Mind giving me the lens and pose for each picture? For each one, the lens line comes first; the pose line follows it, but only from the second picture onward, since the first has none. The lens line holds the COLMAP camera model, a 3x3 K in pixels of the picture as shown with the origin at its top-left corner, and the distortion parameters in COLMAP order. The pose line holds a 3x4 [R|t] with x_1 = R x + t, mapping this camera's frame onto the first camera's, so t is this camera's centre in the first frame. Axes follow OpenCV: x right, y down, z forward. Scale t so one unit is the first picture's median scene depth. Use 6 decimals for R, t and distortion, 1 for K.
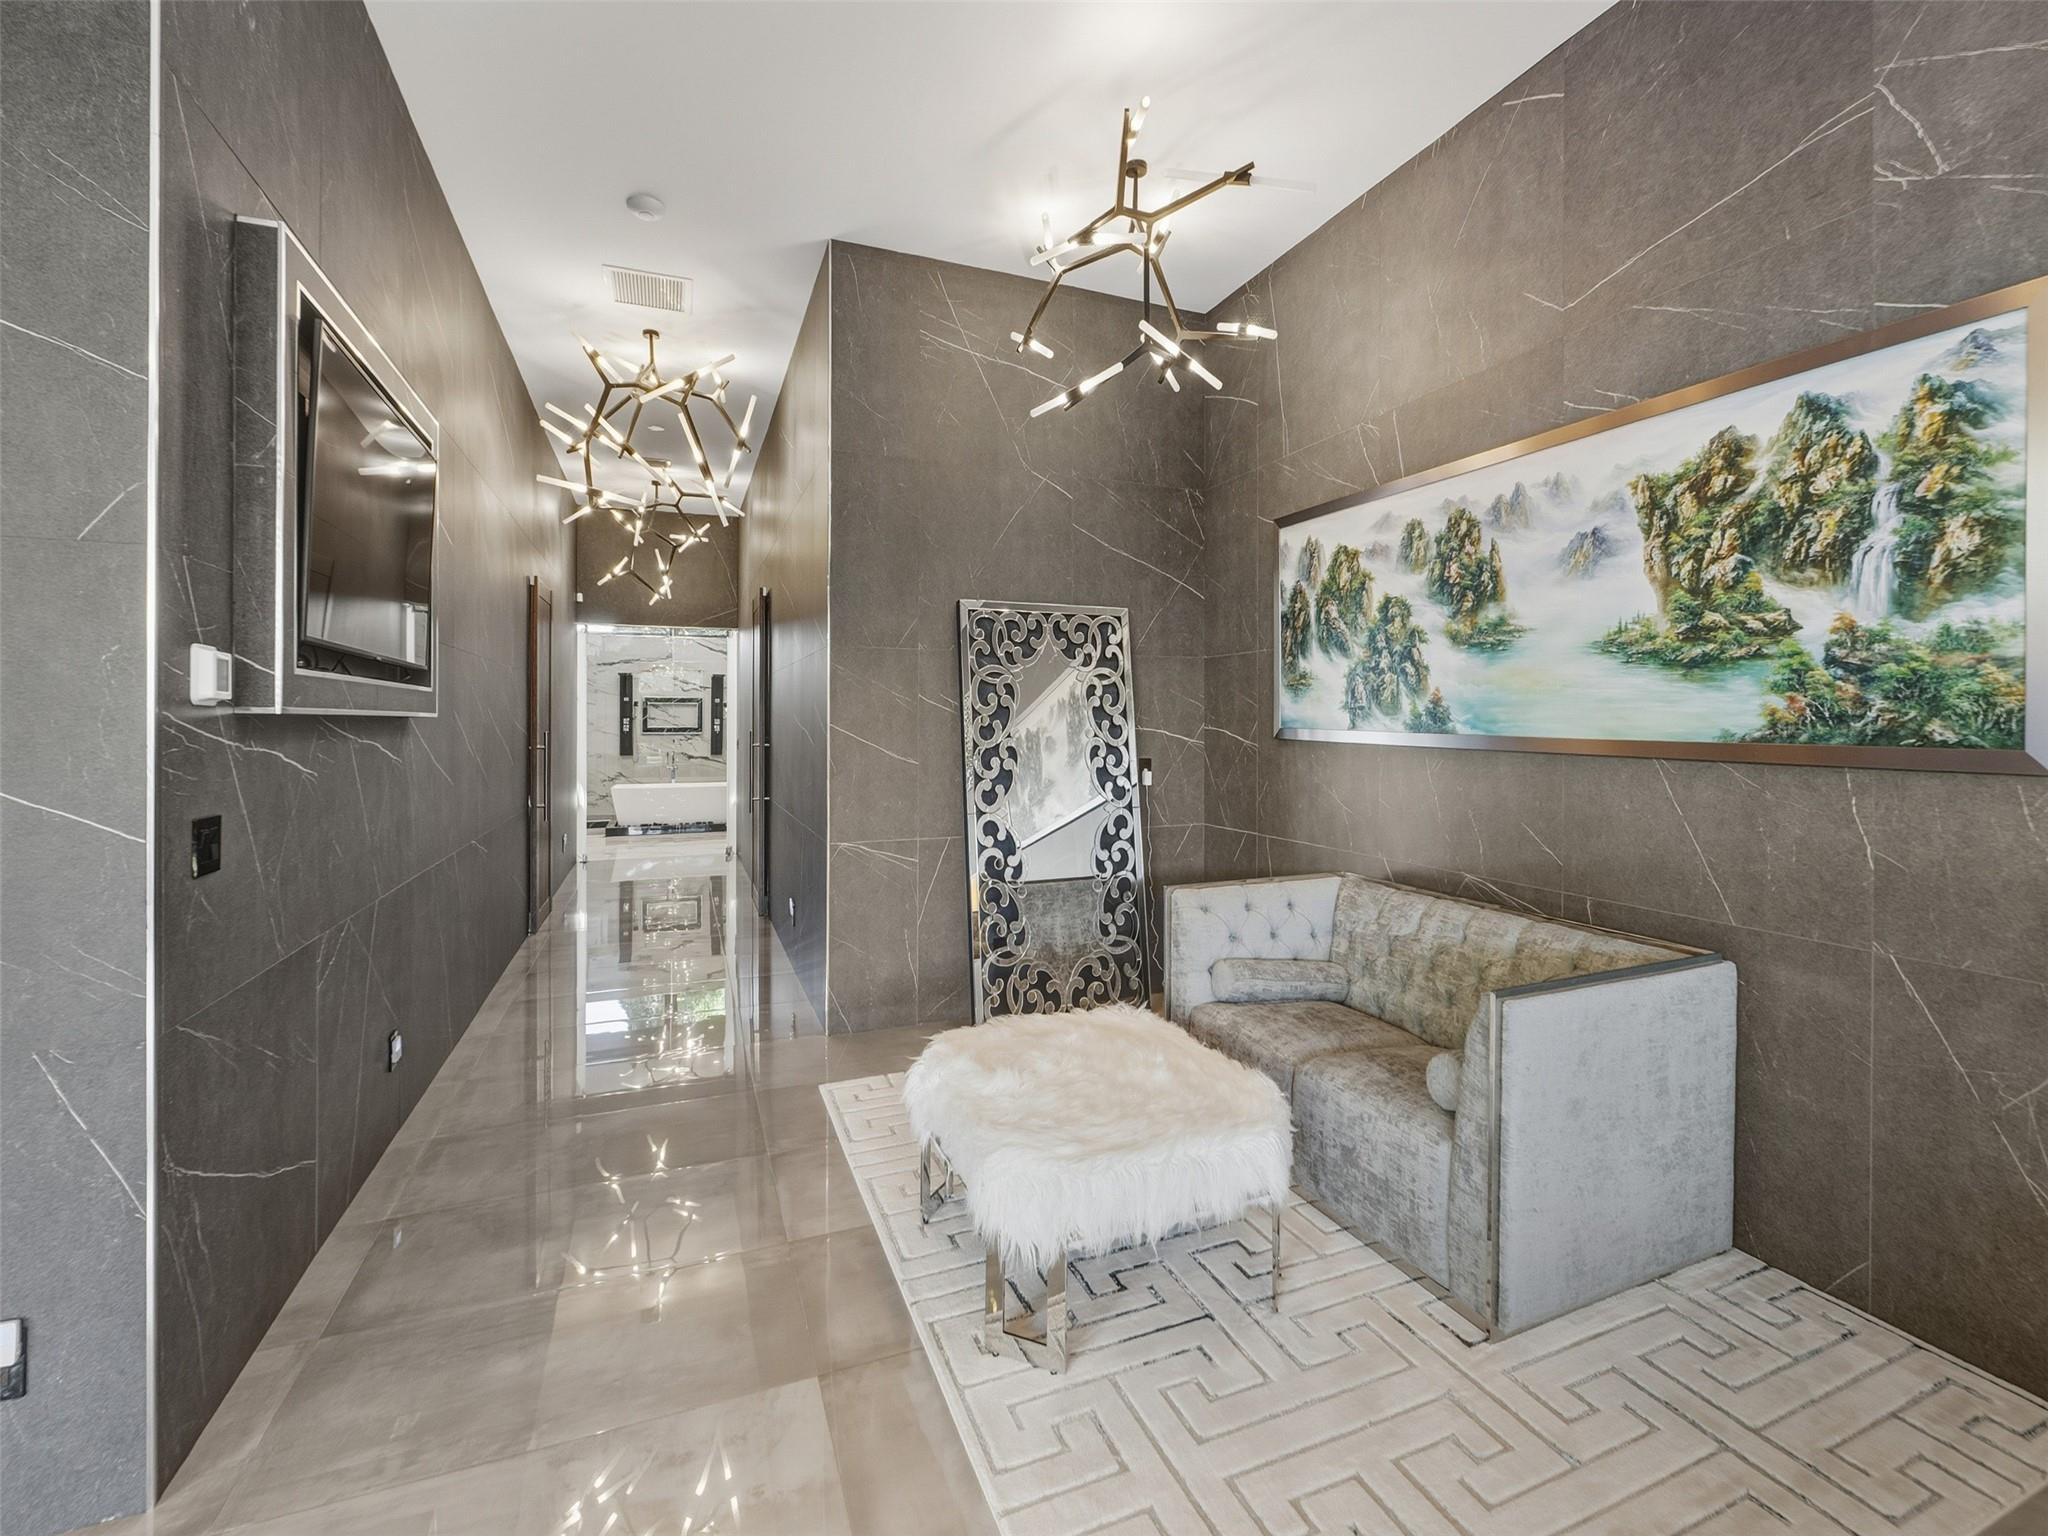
lens RADIAL K [[889.2, 0, 1013.1], [0, 889.2, 724.6], [0, 0, 1]] dist [0.003276, -0.000380]
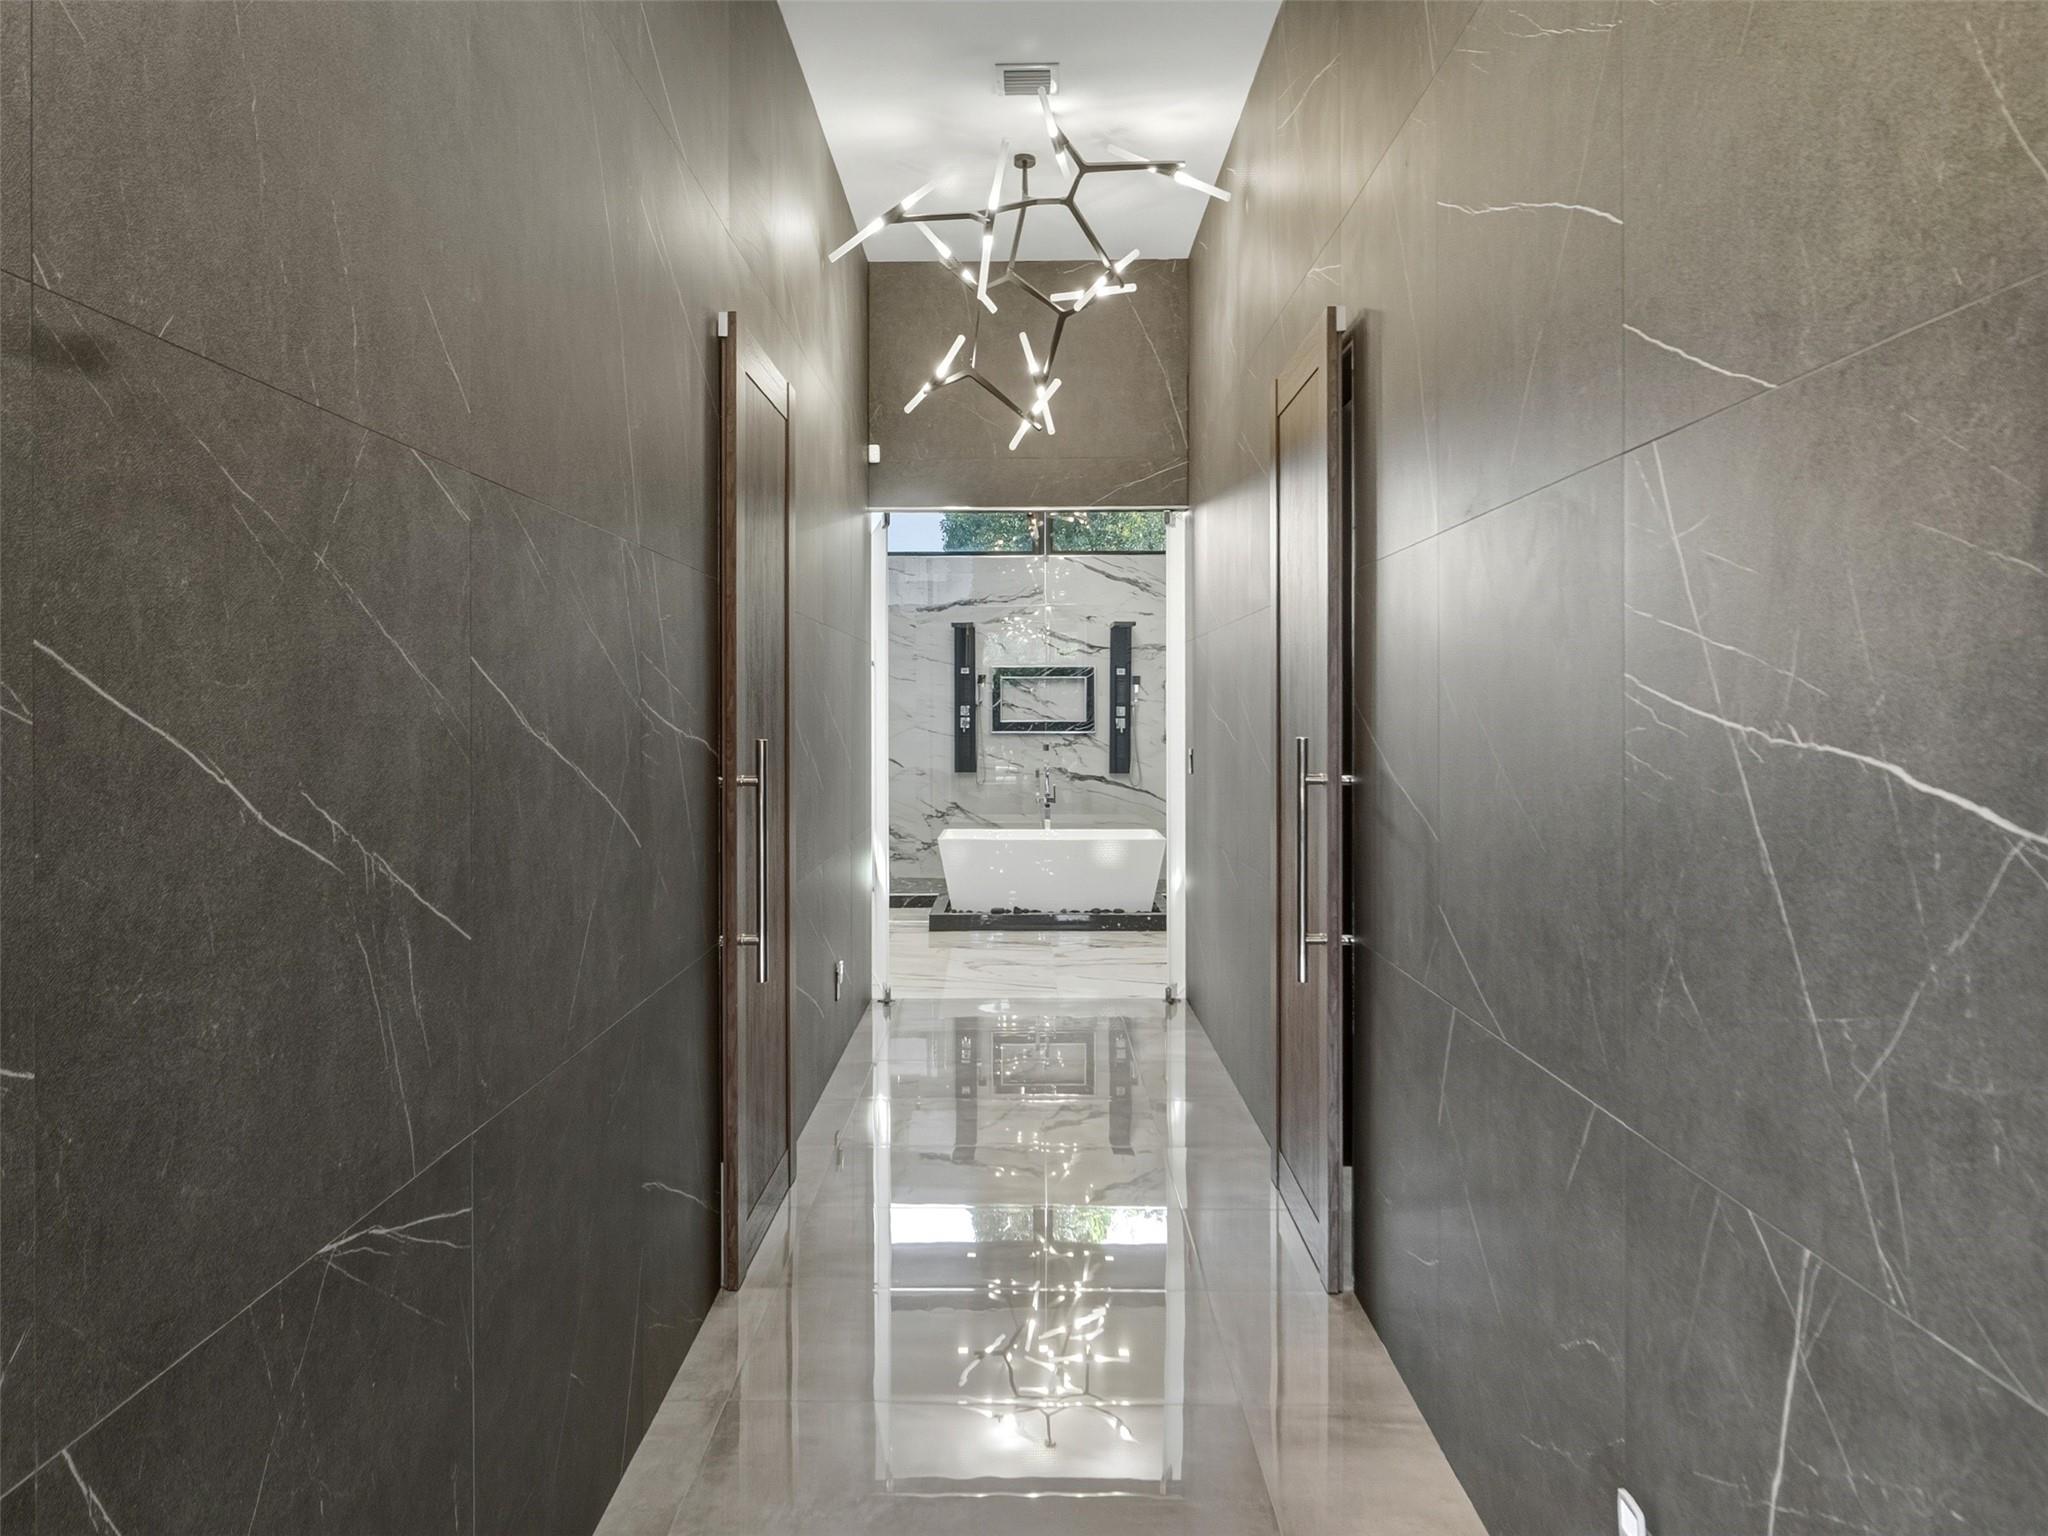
lens RADIAL K [[1313.5, 0, 1023.4], [0, 1313.5, 757.2], [0, 0, 1]] dist [-0.004520, -0.001302]
pose [[0.933317, 0.008080, -0.358964, -0.163943], [0.003146, 0.999524, 0.030680, 0.000212], [0.359041, -0.029764, 0.932847, 0.381980]]
